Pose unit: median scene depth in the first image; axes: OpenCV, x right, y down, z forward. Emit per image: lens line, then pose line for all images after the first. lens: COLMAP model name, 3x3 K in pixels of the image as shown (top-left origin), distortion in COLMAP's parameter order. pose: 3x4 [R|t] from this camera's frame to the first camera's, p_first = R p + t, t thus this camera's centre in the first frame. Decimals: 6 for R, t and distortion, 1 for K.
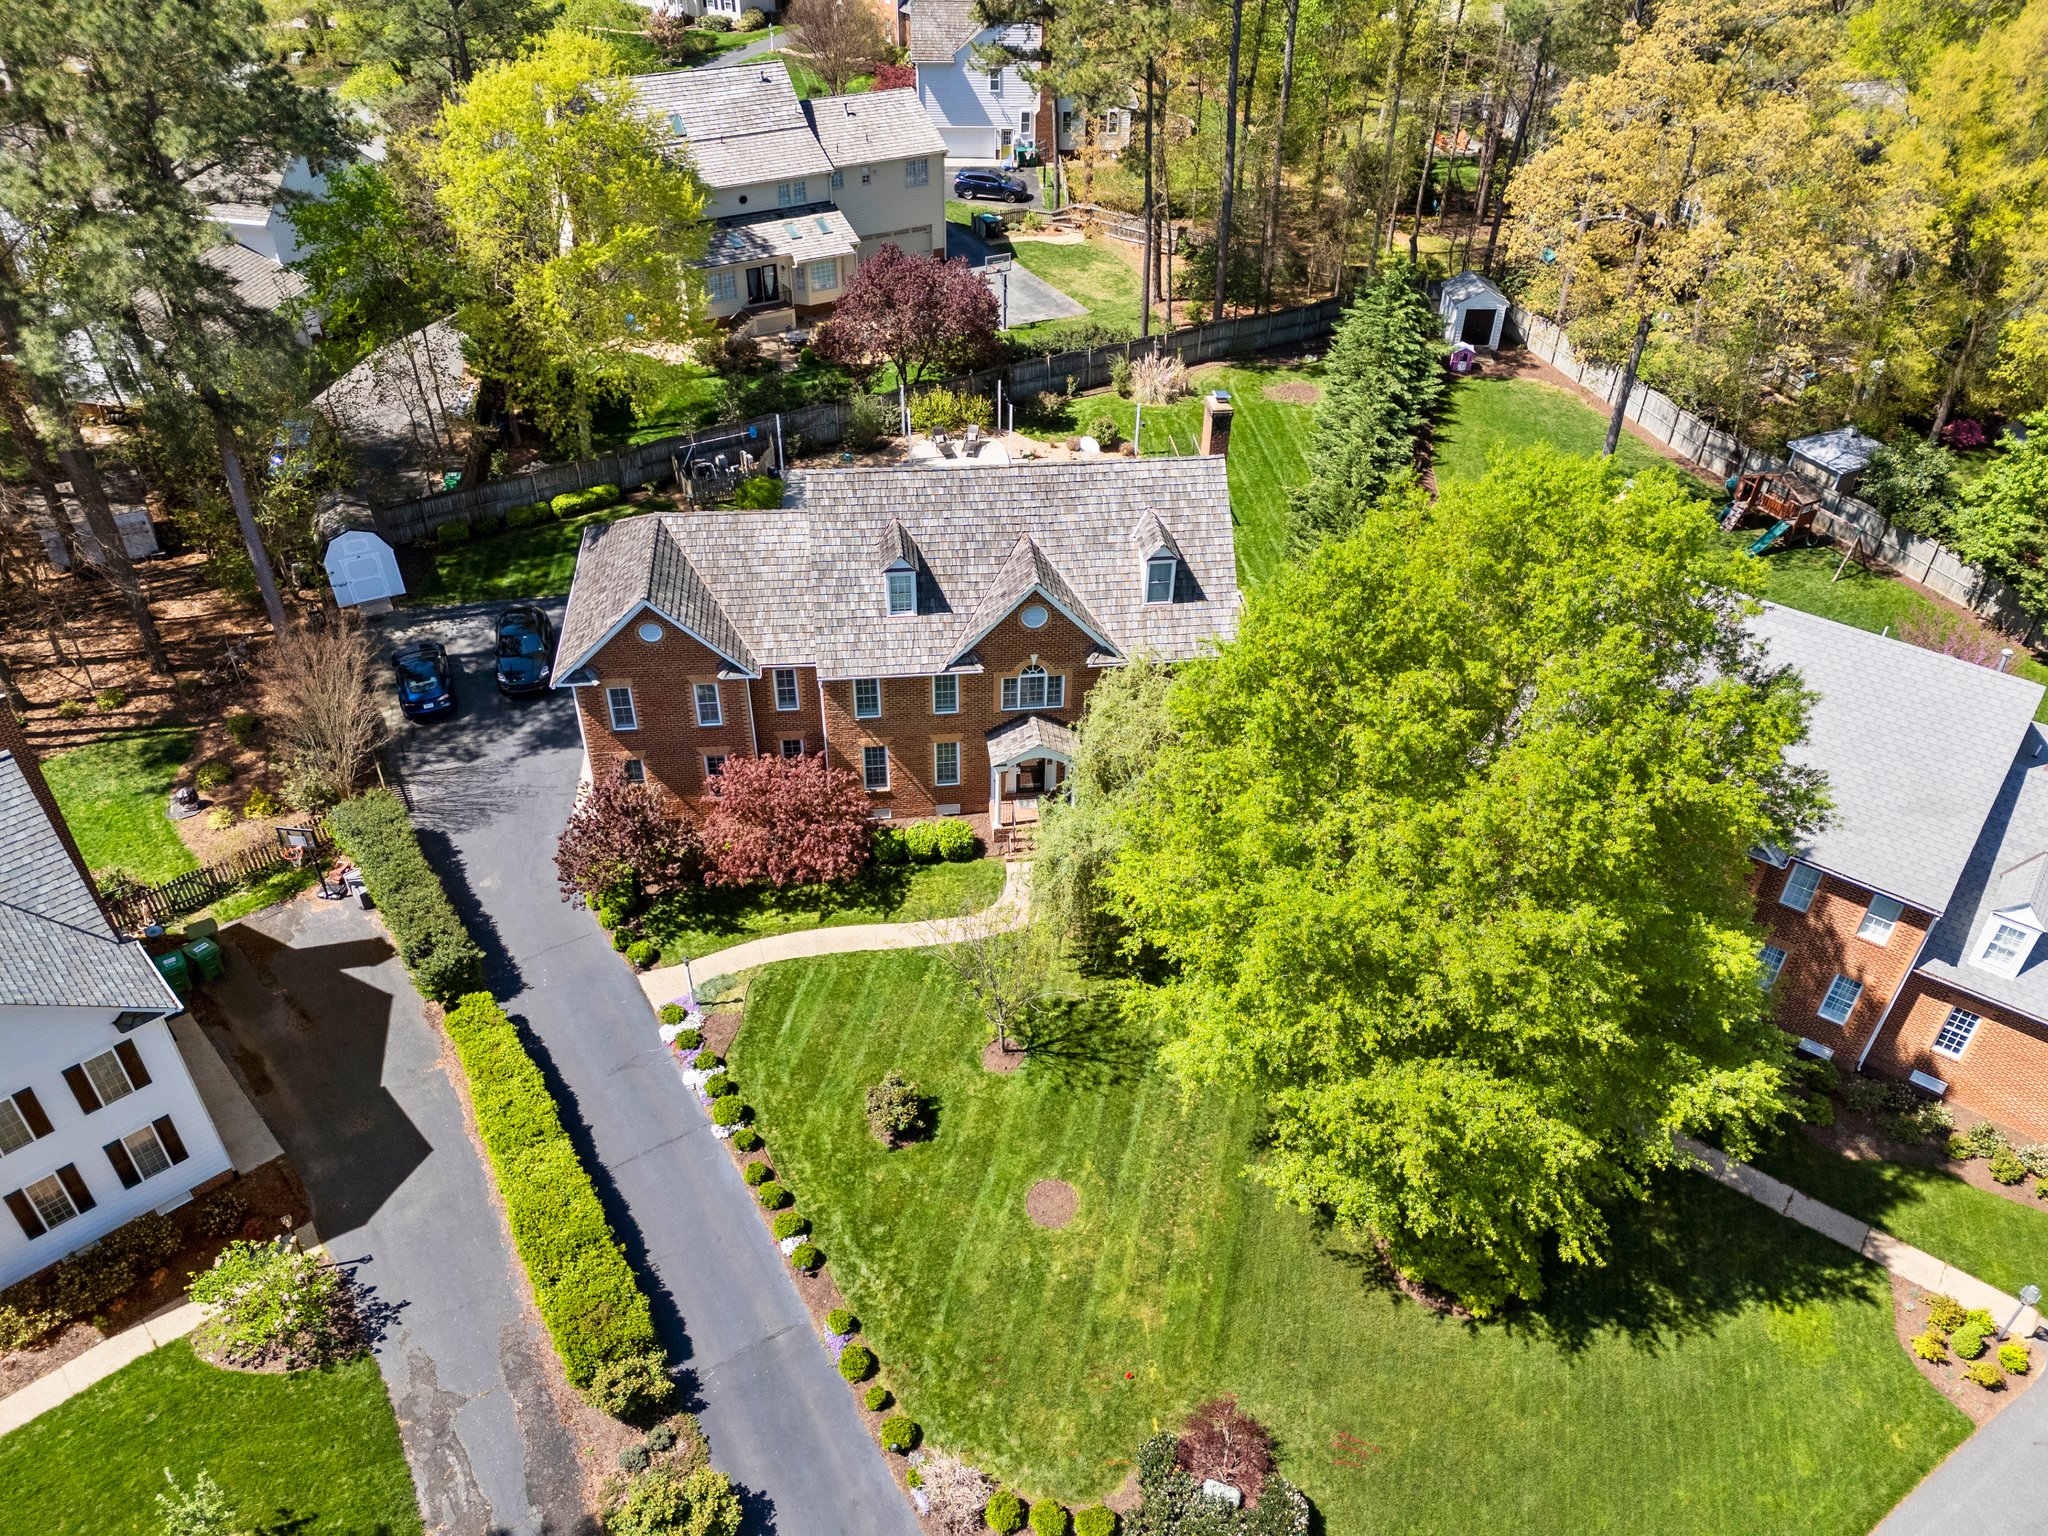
lens RADIAL K [[1484.6, 0, 1018.2], [0, 1484.6, 767.5], [0, 0, 1]] dist [0.070429, -0.051035]
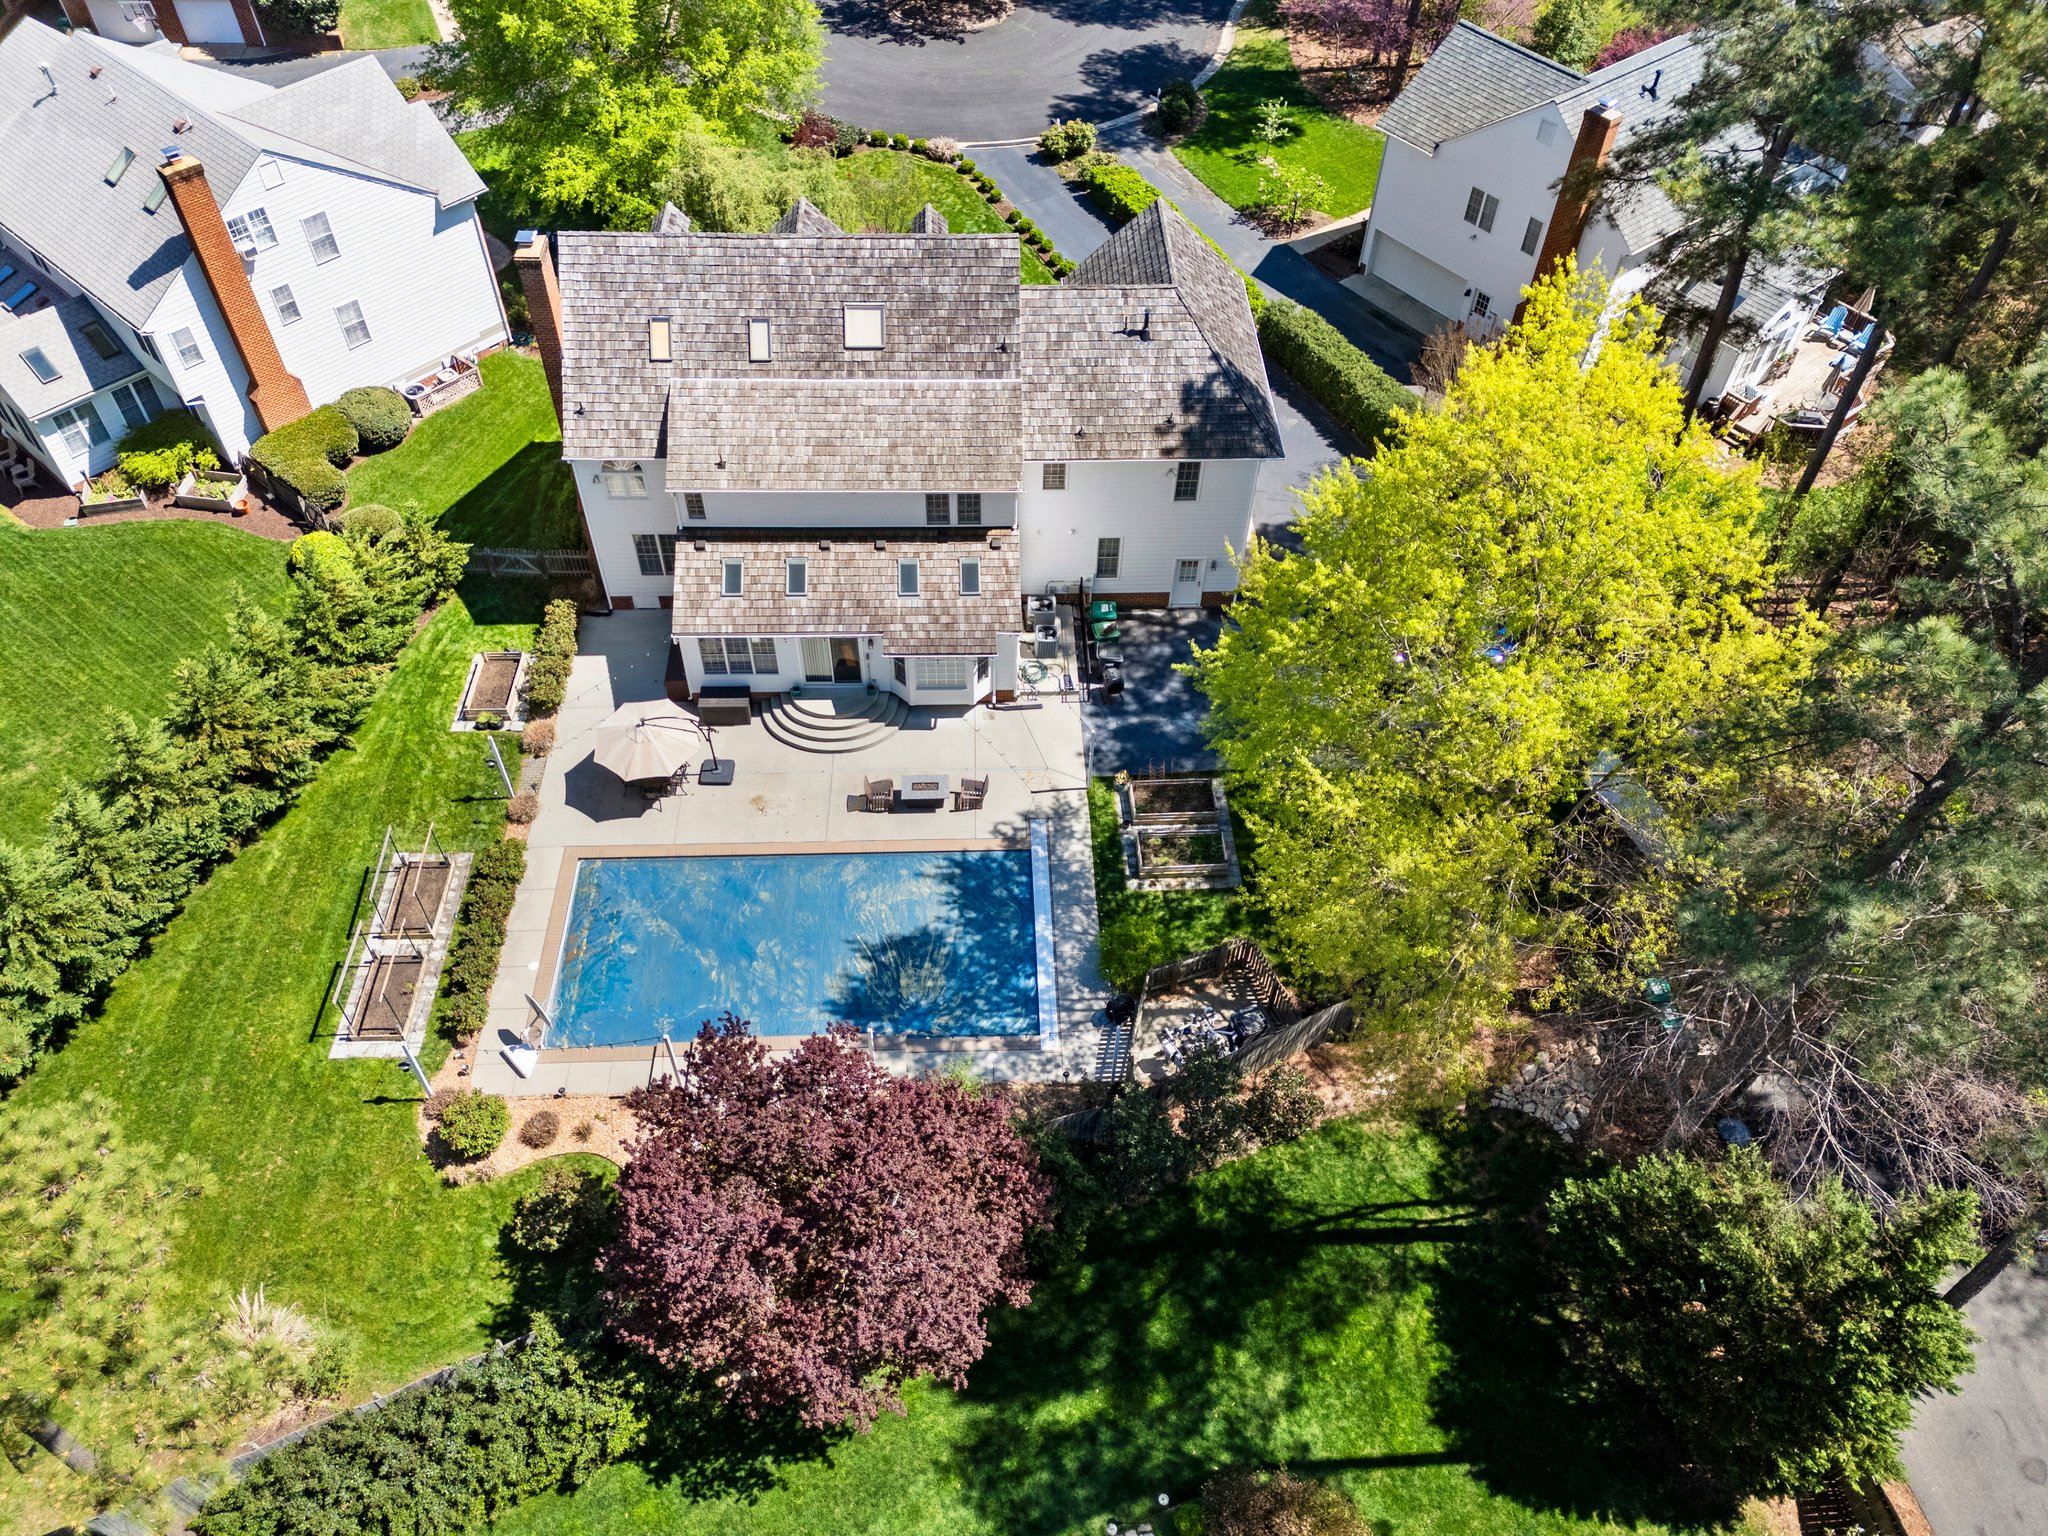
lens RADIAL K [[1484.6, 0, 1030.3], [0, 1484.6, 778.0], [0, 0, 1]] dist [0.070429, -0.051035]
pose [[-0.996057, -0.087589, 0.014117, -0.197087], [0.010314, 0.043710, 0.998991, -1.163606], [-0.088118, 0.995197, -0.042634, 1.421769]]
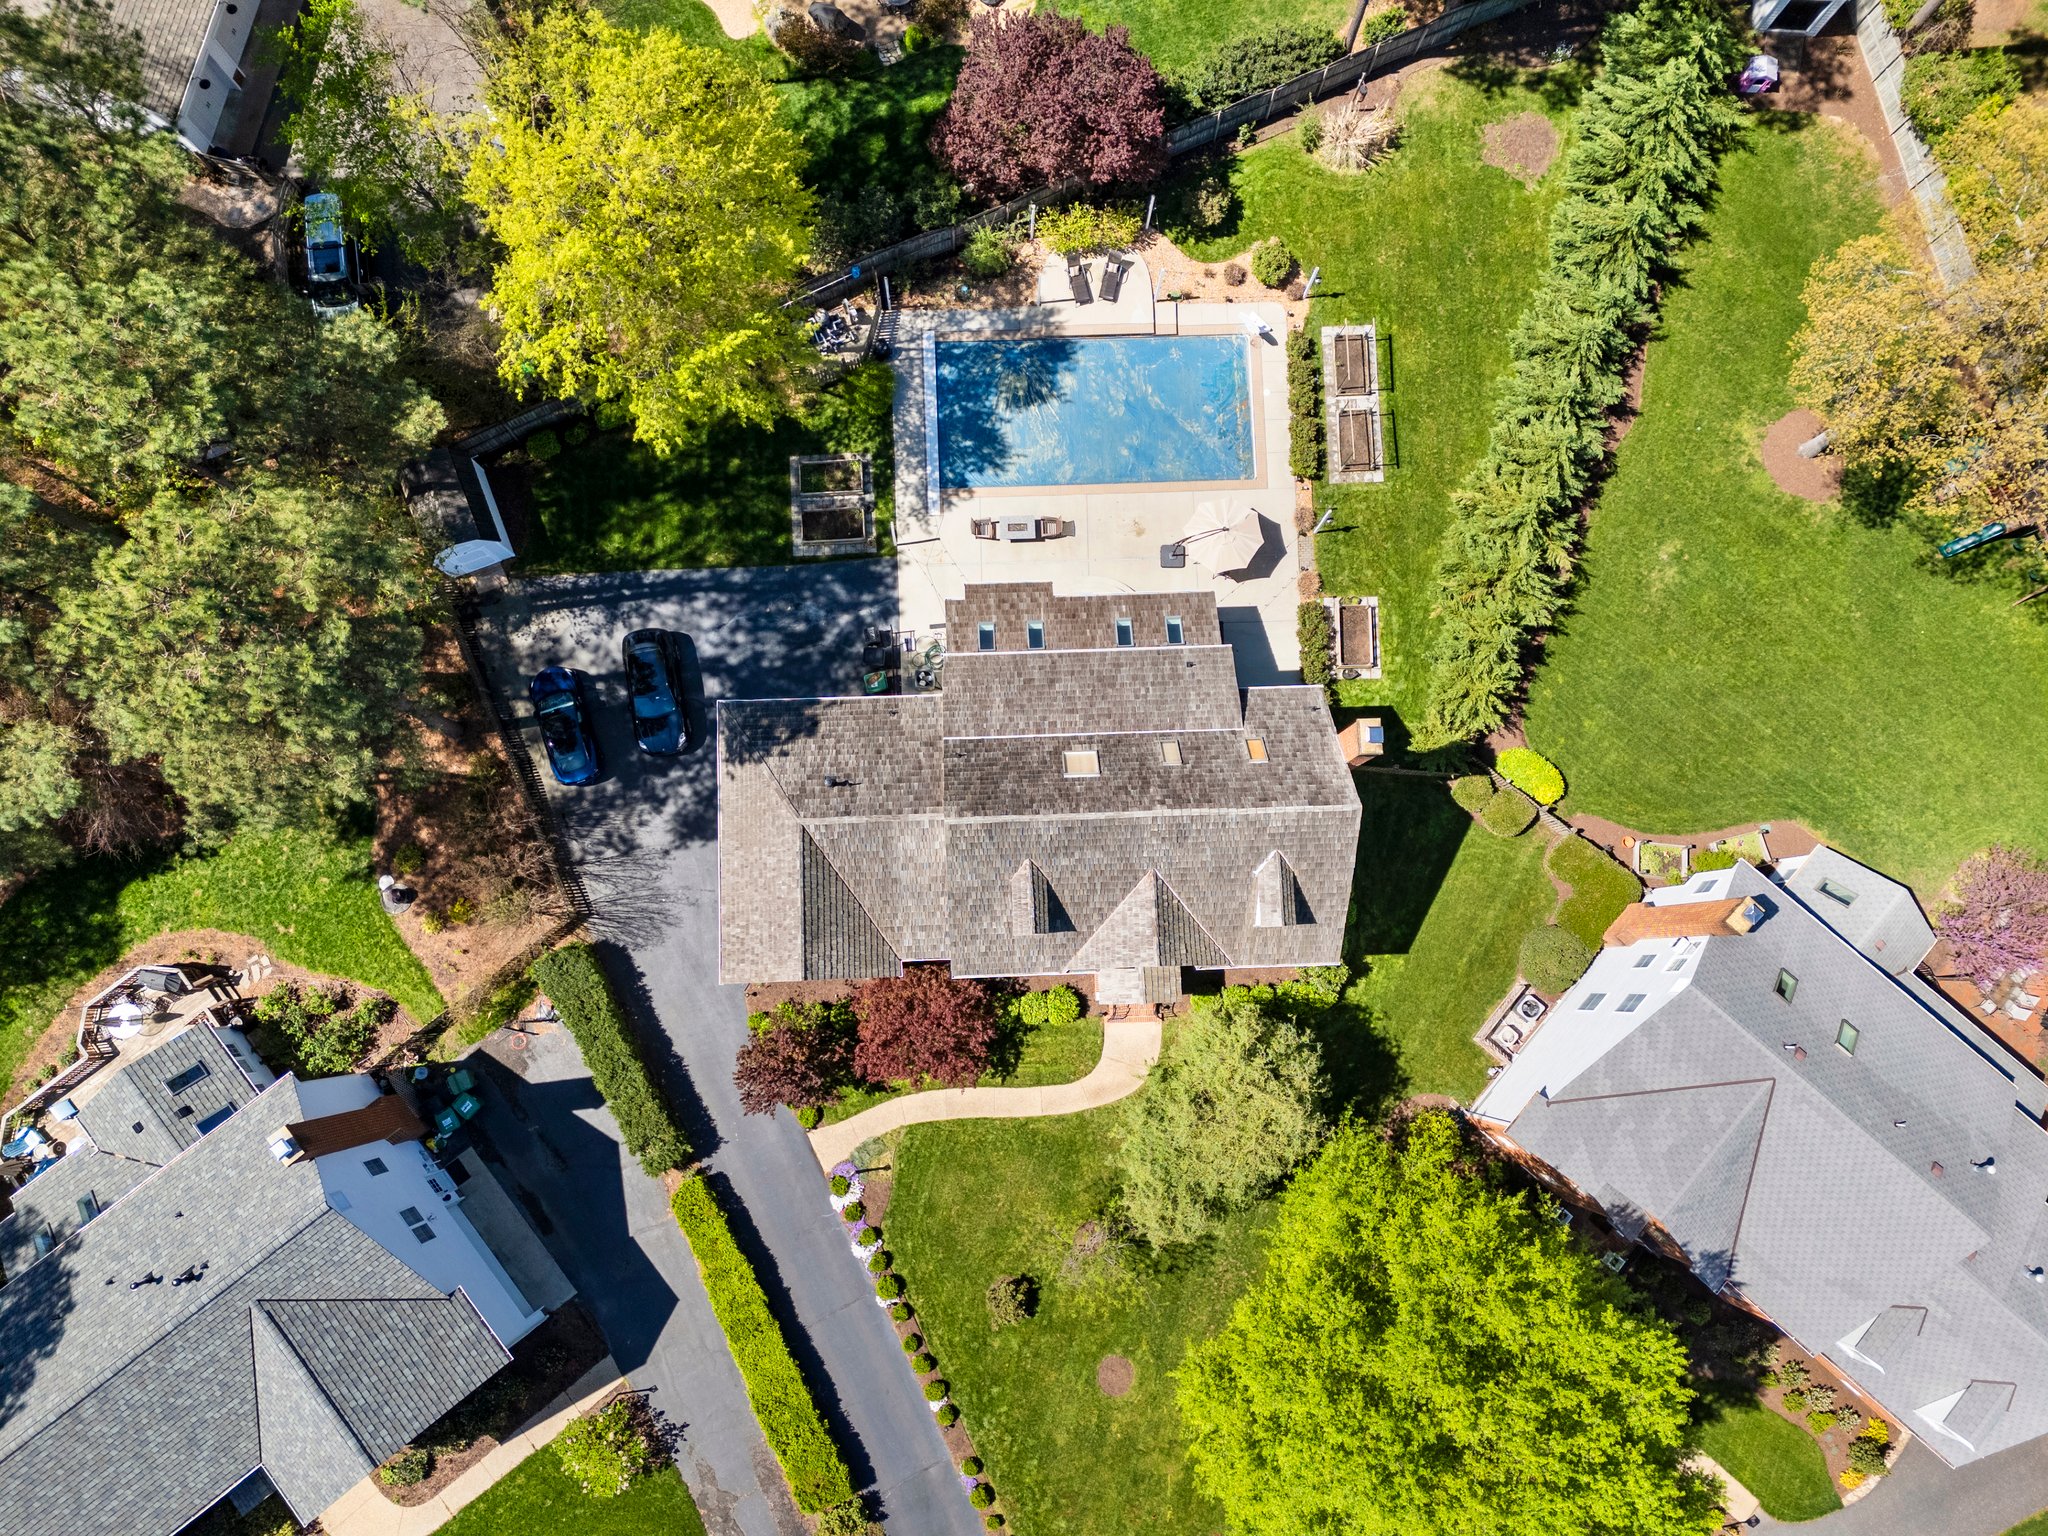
lens RADIAL K [[1484.6, 0, 1034.0], [0, 1484.6, 763.3], [0, 0, 1]] dist [0.070429, -0.051035]
pose [[0.997086, 0.076181, 0.003947, -0.090513], [-0.057206, 0.712500, 0.699336, -0.966143], [0.050464, -0.697524, 0.714782, 0.317965]]
